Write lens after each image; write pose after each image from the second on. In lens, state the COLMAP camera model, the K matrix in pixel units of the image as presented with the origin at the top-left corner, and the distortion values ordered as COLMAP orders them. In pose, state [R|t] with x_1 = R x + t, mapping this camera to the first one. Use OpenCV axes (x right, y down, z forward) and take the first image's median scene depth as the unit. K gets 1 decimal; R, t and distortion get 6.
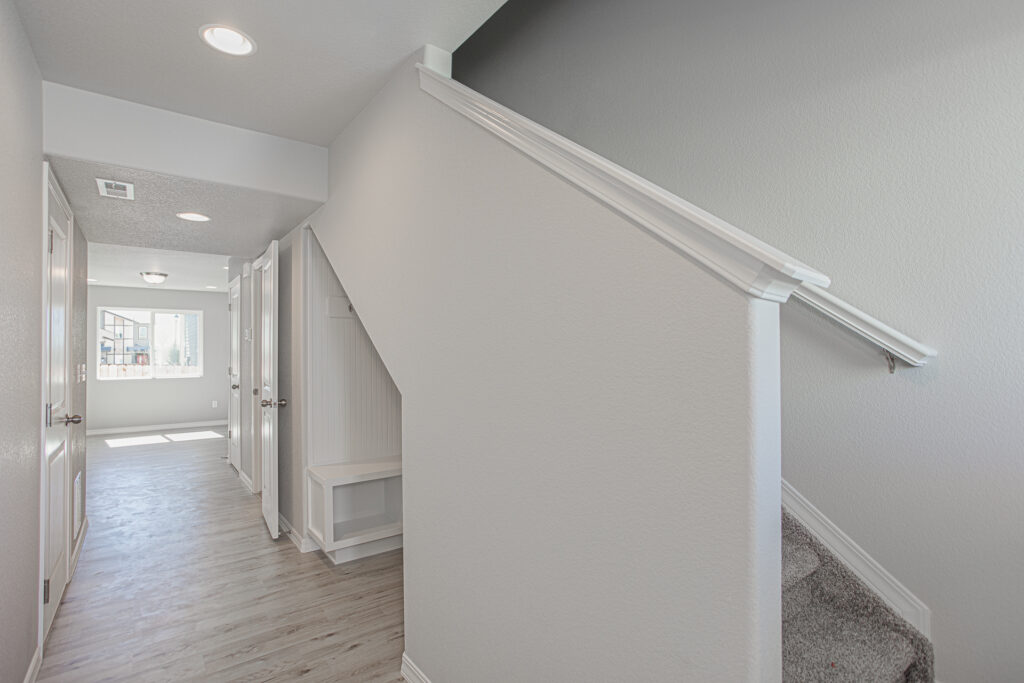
lens RADIAL K [[499.2, 0, 519.1], [0, 499.2, 341.3], [0, 0, 1]] dist [-0.040009, 0.023979]
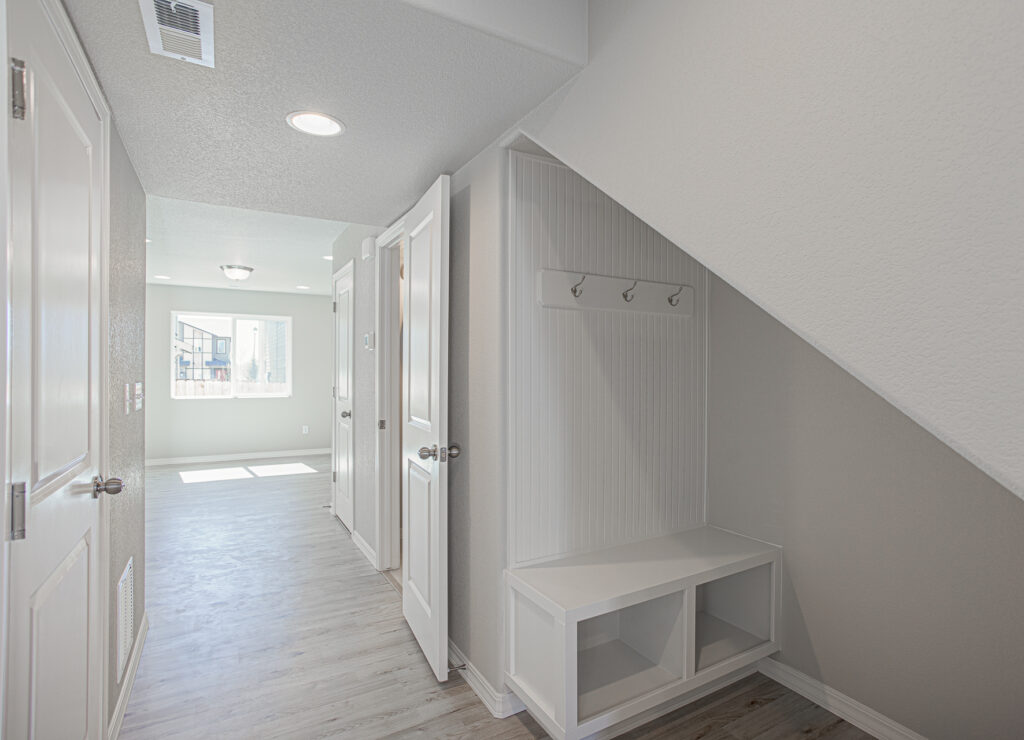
lens RADIAL K [[529.8, 0, 570.4], [0, 529.8, 367.7], [0, 0, 1]] dist [-0.025966, 0.007678]
pose [[0.997773, 0.010478, -0.065876, -0.193919], [-0.009415, 0.999821, 0.016419, 0.007572], [0.066036, -0.015762, 0.997693, 0.247279]]
